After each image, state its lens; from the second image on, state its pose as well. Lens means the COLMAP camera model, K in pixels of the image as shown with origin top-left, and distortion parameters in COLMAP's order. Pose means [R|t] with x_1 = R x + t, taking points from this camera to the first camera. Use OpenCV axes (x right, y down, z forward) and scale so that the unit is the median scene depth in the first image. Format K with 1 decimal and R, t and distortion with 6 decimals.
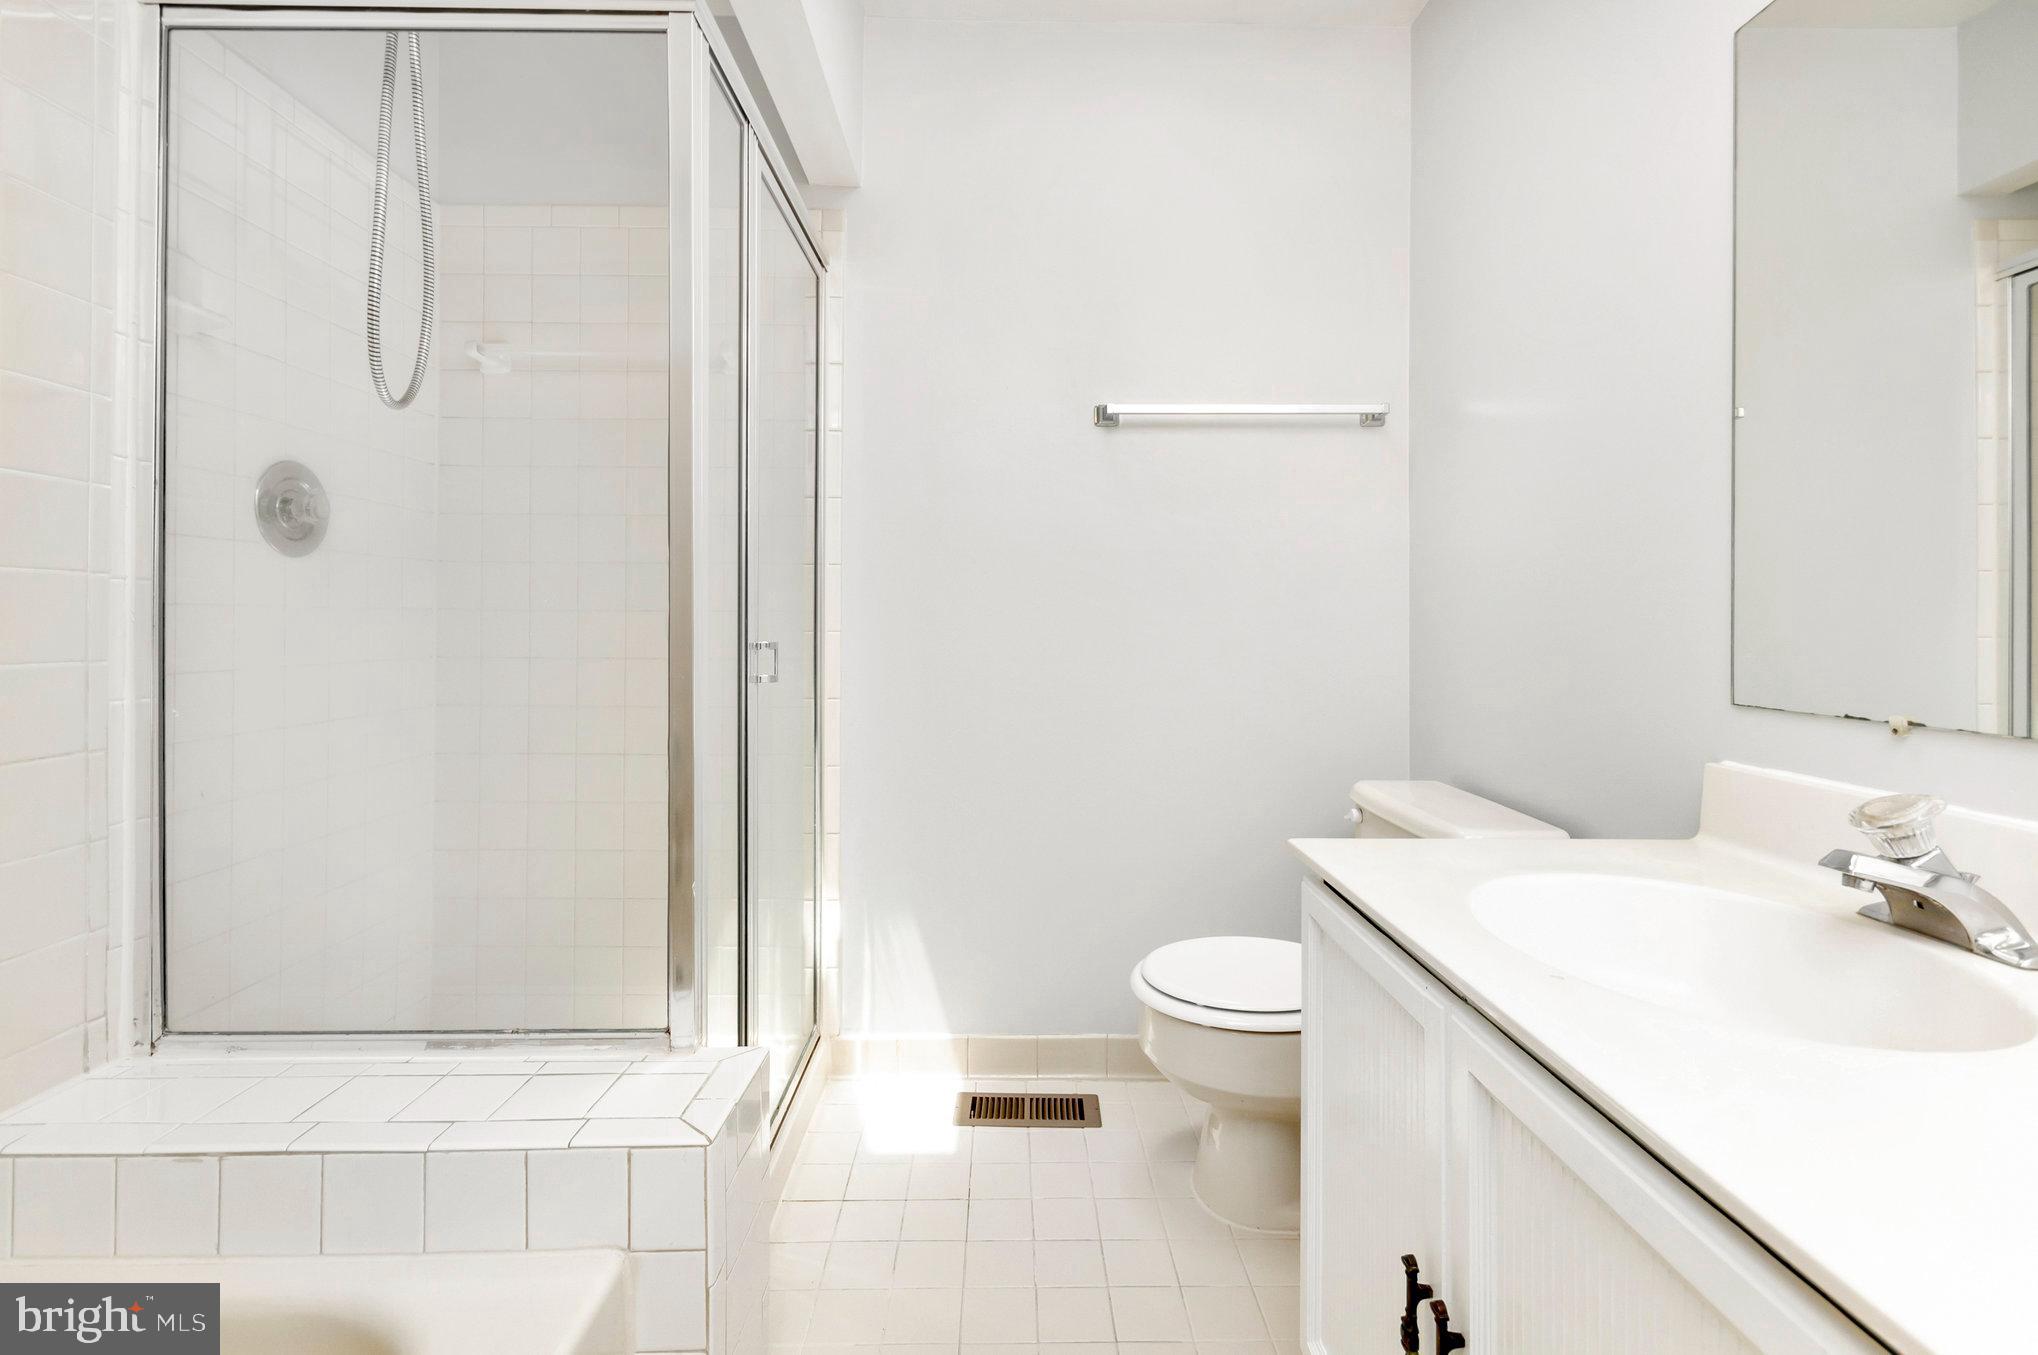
lens RADIAL K [[997.3, 0, 1017.4], [0, 997.3, 622.7], [0, 0, 1]] dist [0.001120, 0.000048]
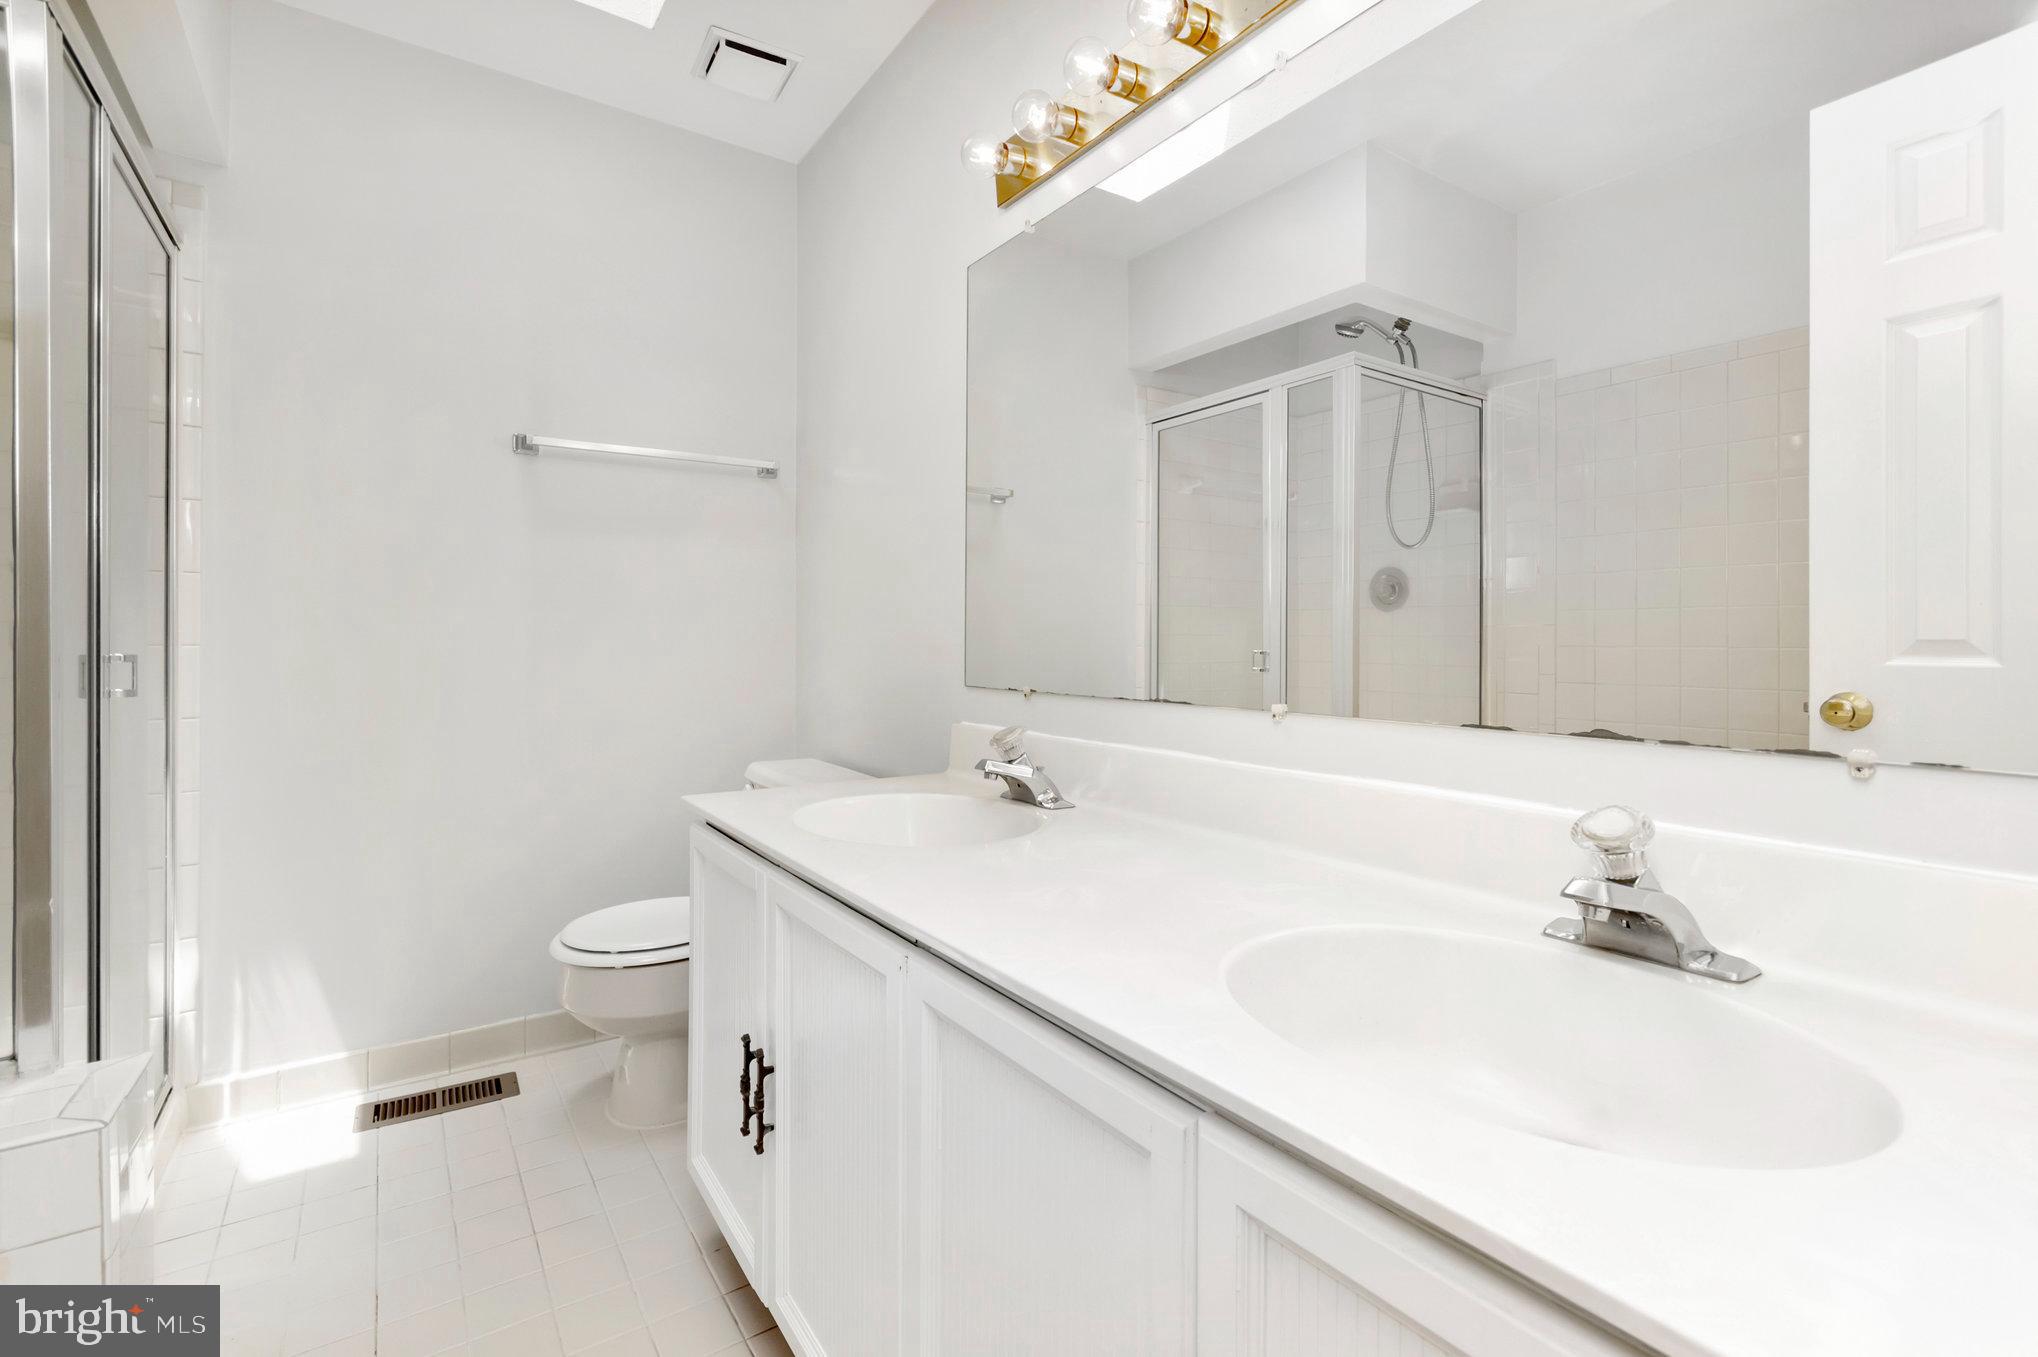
lens RADIAL K [[943.2, 0, 1020.3], [0, 943.2, 634.0], [0, 0, 1]] dist [0.003324, 0.000094]
pose [[0.839467, 0.002060, 0.543406, -0.021640], [0.000057, 0.999992, -0.003879, 0.002577], [-0.543410, 0.003287, 0.839461, -0.195337]]
